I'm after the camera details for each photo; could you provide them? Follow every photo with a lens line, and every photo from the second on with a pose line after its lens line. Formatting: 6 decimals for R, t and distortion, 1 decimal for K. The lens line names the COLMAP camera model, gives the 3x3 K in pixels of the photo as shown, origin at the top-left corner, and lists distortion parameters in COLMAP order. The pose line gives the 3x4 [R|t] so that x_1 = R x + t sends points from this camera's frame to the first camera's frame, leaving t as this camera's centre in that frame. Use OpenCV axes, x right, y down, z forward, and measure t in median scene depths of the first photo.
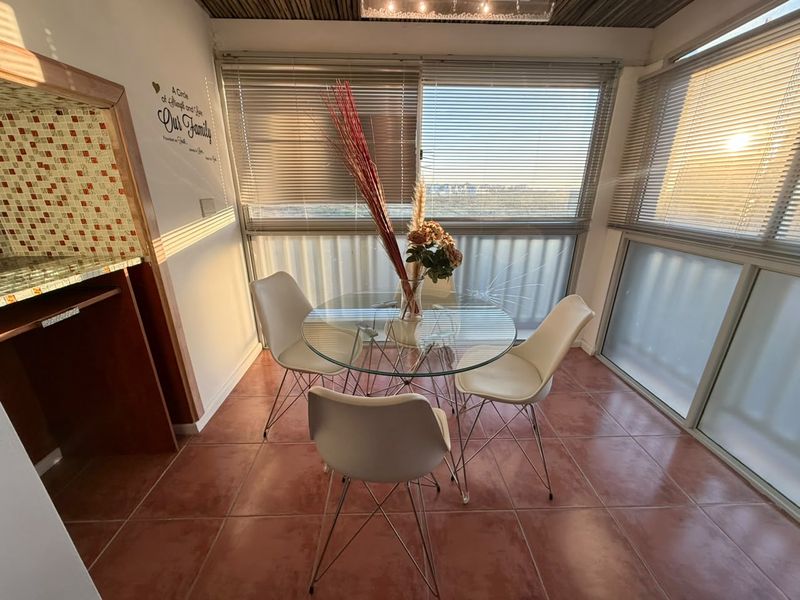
lens RADIAL K [[315.9, 0, 399.1], [0, 315.9, 303.3], [0, 0, 1]] dist [-0.002567, 0.001062]
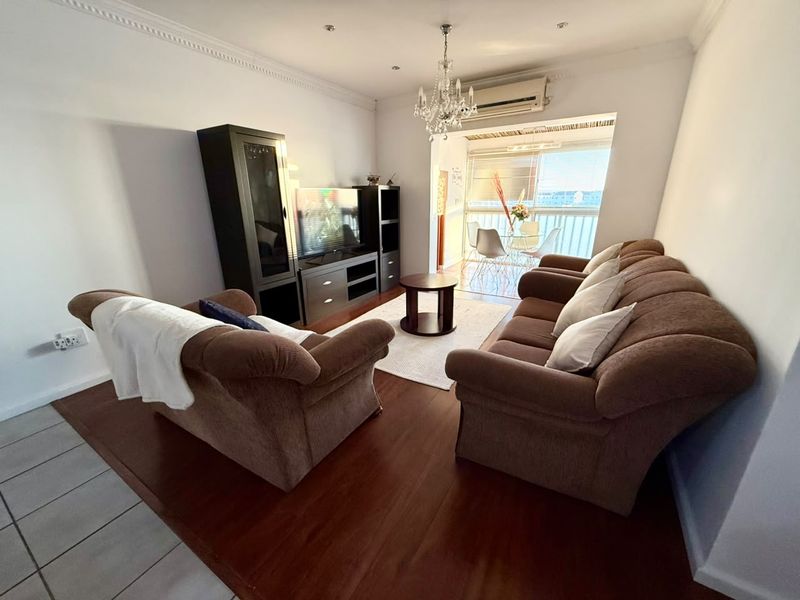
lens RADIAL K [[315.9, 0, 397.9], [0, 315.9, 298.5], [0, 0, 1]] dist [-0.002567, 0.001062]
pose [[0.828307, 0.153832, -0.538742, 0.665373], [-0.171279, 0.985059, 0.017934, 0.616000], [0.533451, 0.077420, 0.842280, -1.682051]]
